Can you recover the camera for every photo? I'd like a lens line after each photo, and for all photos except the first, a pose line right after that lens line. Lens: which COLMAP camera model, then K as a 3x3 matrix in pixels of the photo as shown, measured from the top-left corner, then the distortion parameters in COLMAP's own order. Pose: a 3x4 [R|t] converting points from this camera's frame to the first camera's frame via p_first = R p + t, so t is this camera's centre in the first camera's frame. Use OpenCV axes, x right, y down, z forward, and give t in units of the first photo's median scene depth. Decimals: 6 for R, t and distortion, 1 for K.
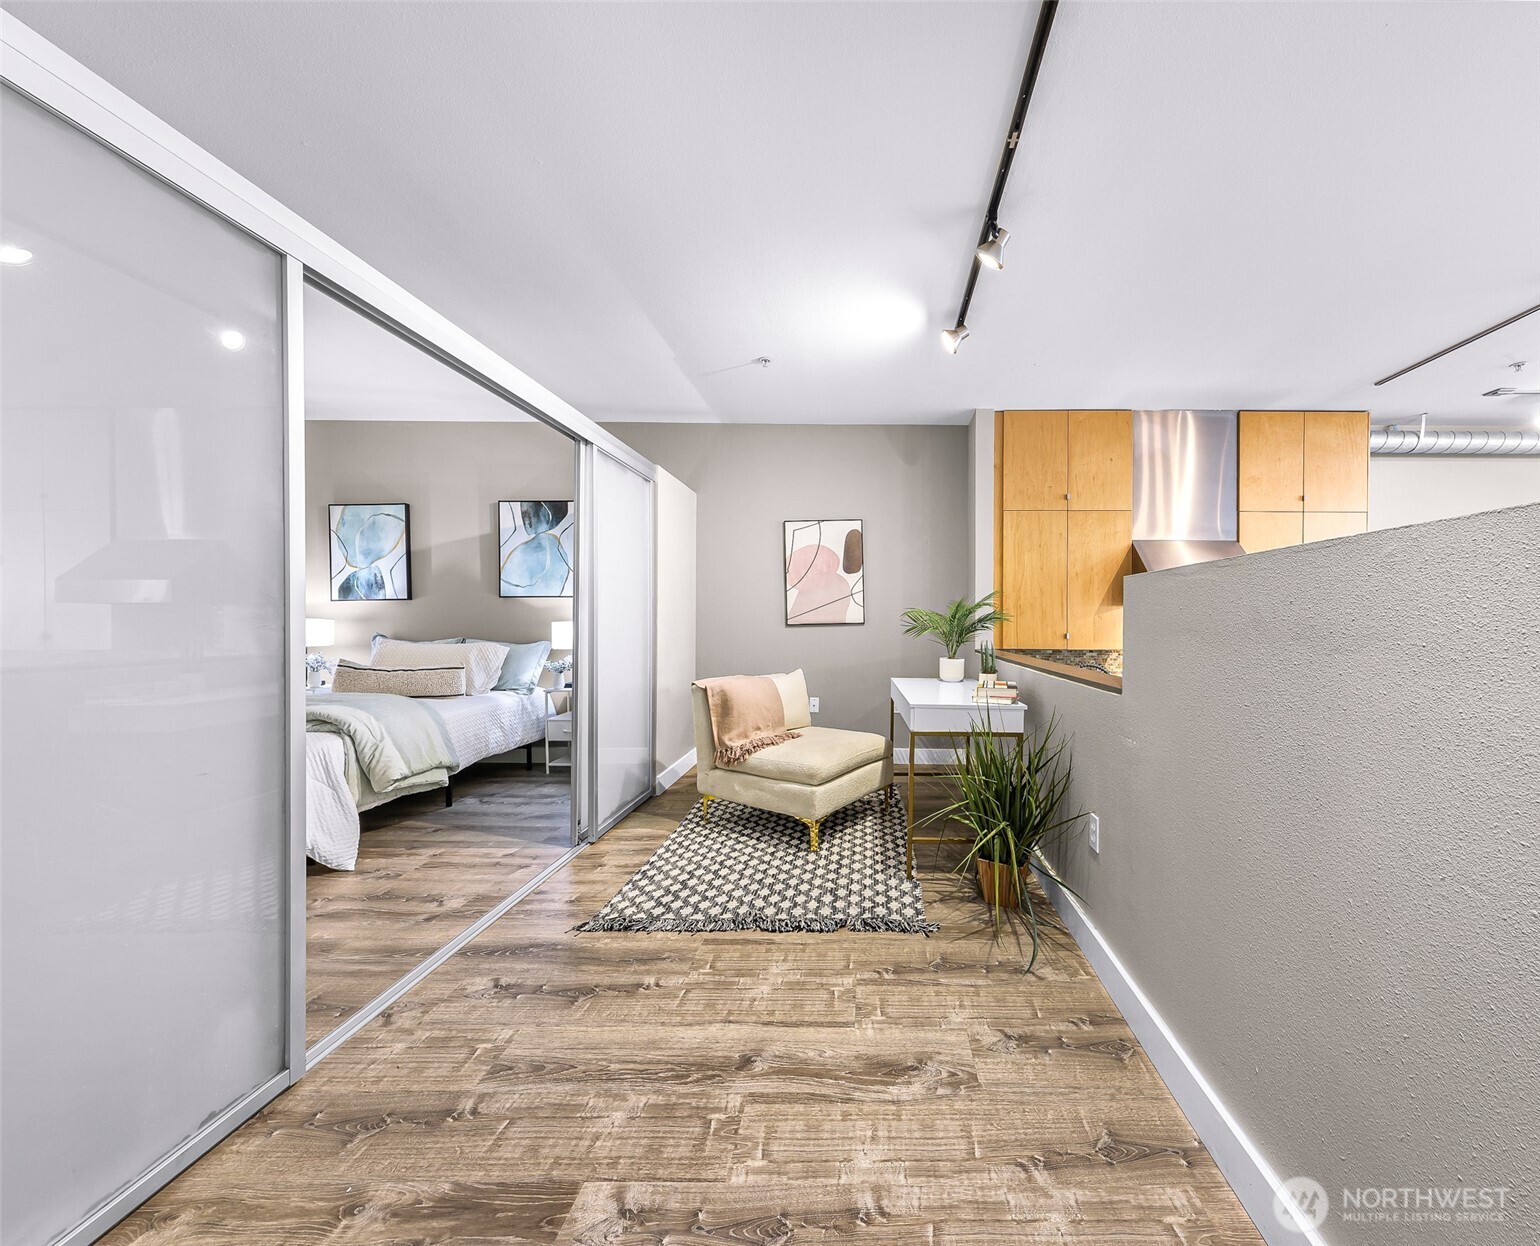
lens RADIAL K [[576.6, 0, 871.7], [0, 576.6, 626.5], [0, 0, 1]] dist [-0.000332, 0.000039]
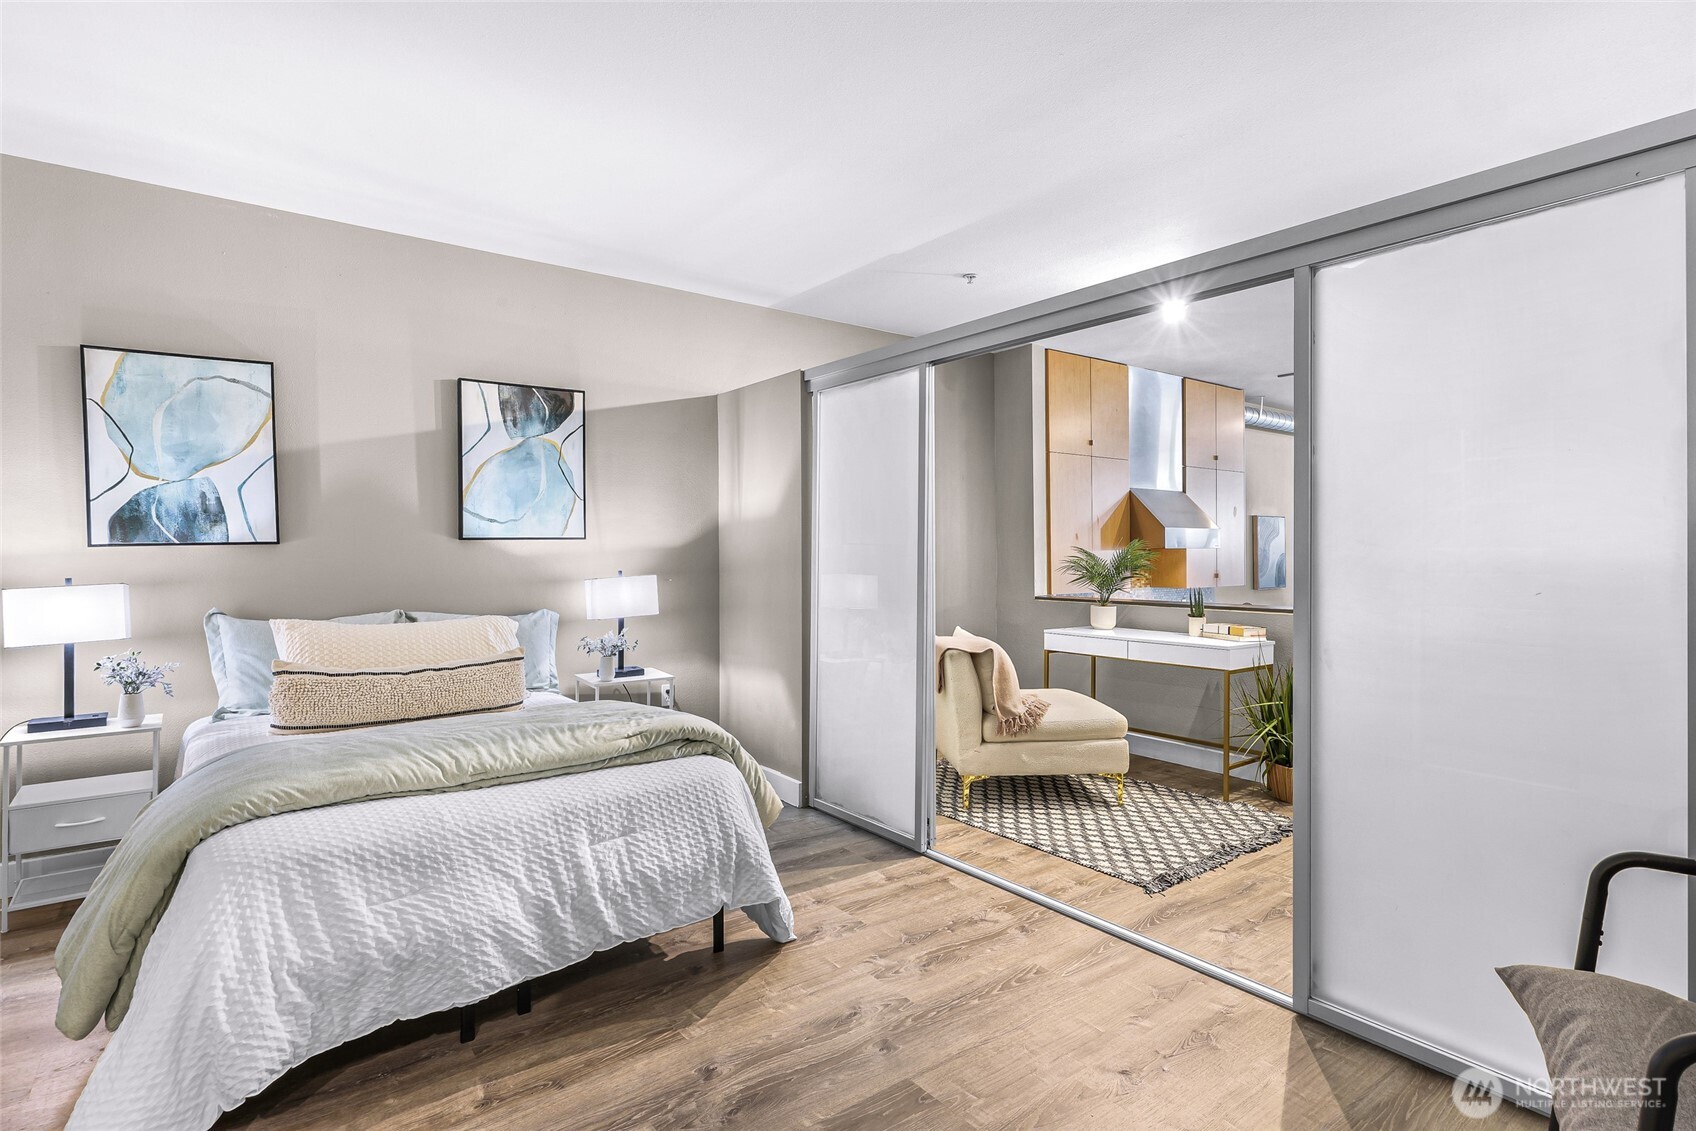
lens RADIAL K [[851.2, 0, 831.5], [0, 851.2, 545.7], [0, 0, 1]] dist [0.002786, 0.000523]
pose [[0.804354, -0.003442, 0.594141, -0.920917], [0.011894, 0.999876, -0.010309, -0.032736], [-0.594032, 0.015358, 0.804295, 0.068208]]
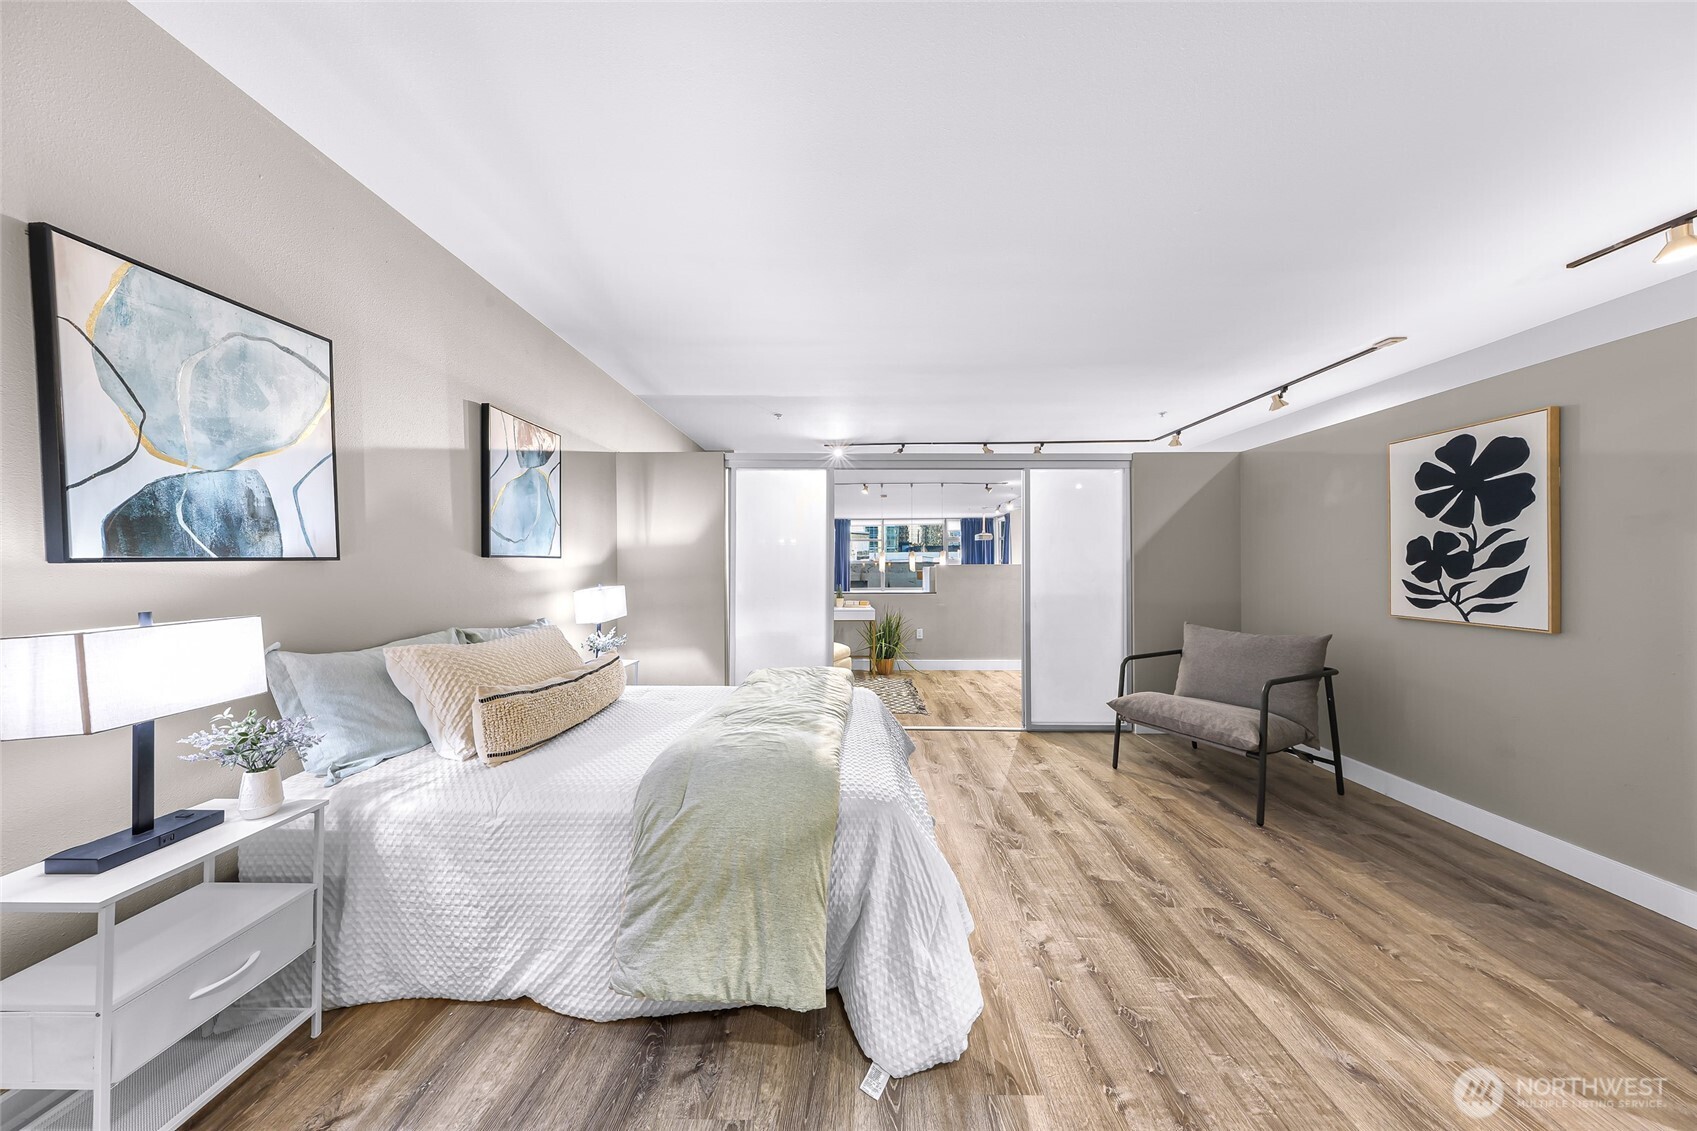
lens RADIAL K [[495.2, 0, 848.5], [0, 495.2, 565.5], [0, 0, 1]] dist [-0.000418, -0.000003]
pose [[0.015120, -0.003995, 0.999878, -1.261262], [0.010906, 0.999933, 0.003830, -0.042162], [-0.999826, 0.010847, 0.015162, 0.642547]]
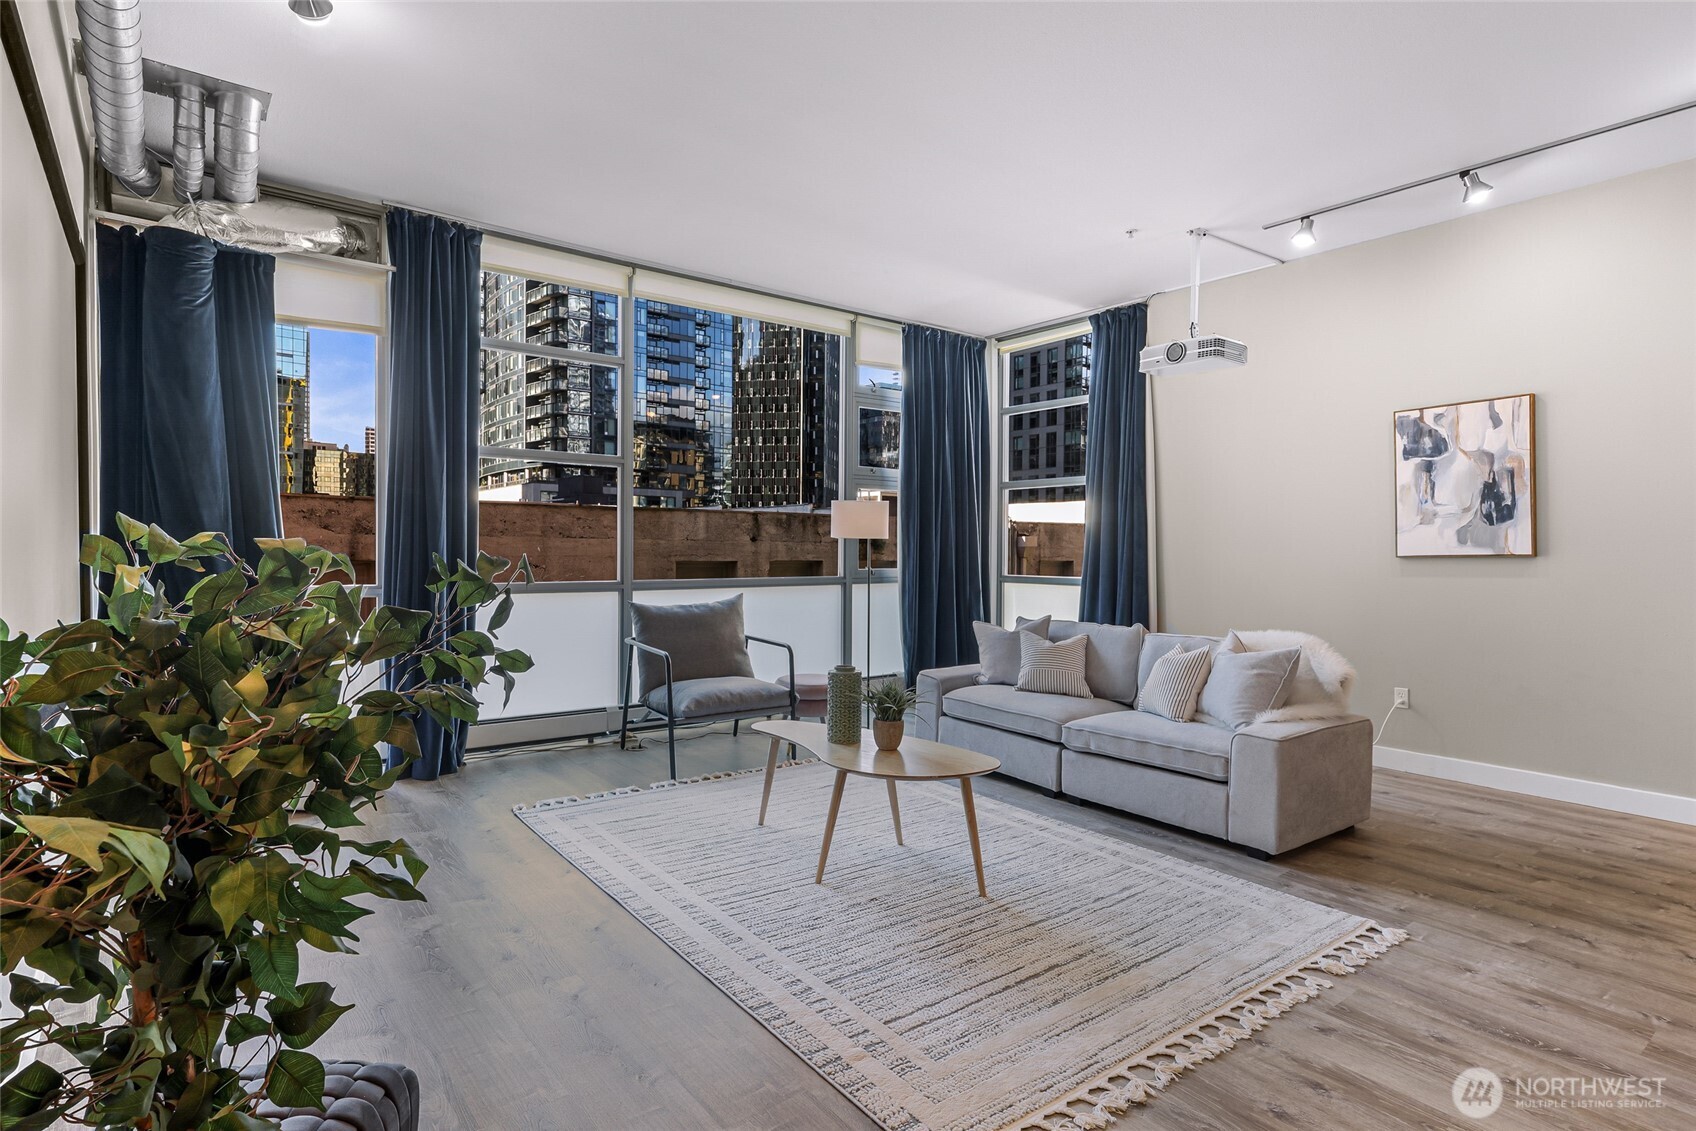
lens RADIAL K [[875.2, 0, 848.0], [0, 875.2, 565.5], [0, 0, 1]] dist [0.003100, 0.001365]
pose [[-0.608493, -0.024354, 0.793185, 0.979635], [-0.006130, 0.999643, 0.025990, 0.071960], [-0.793535, 0.010952, -0.608426, 1.011681]]
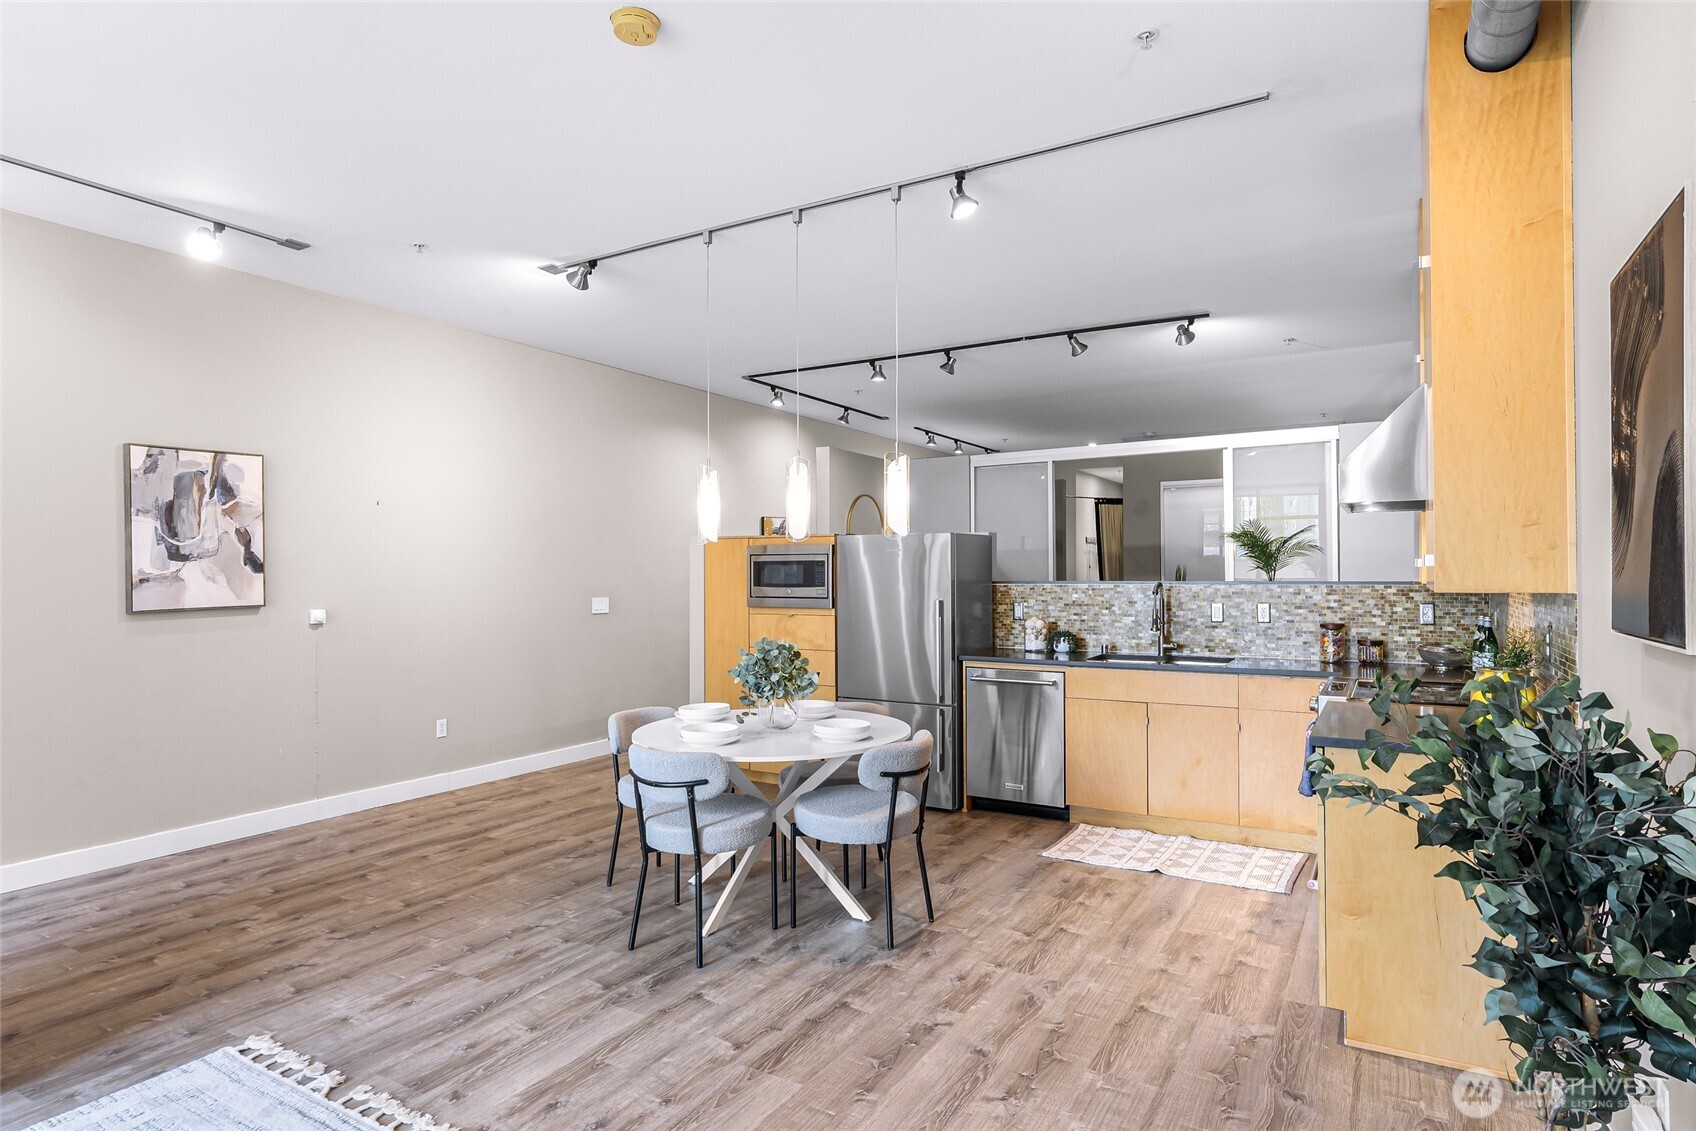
lens RADIAL K [[936.0, 0, 848.0], [0, 936.0, 565.5], [0, 0, 1]] dist [0.004261, 0.000328]
pose [[-0.510391, -0.007835, -0.859907, 1.633854], [-0.004251, 0.999969, -0.006588, 0.029386], [0.859932, 0.000293, -0.510409, 0.978762]]
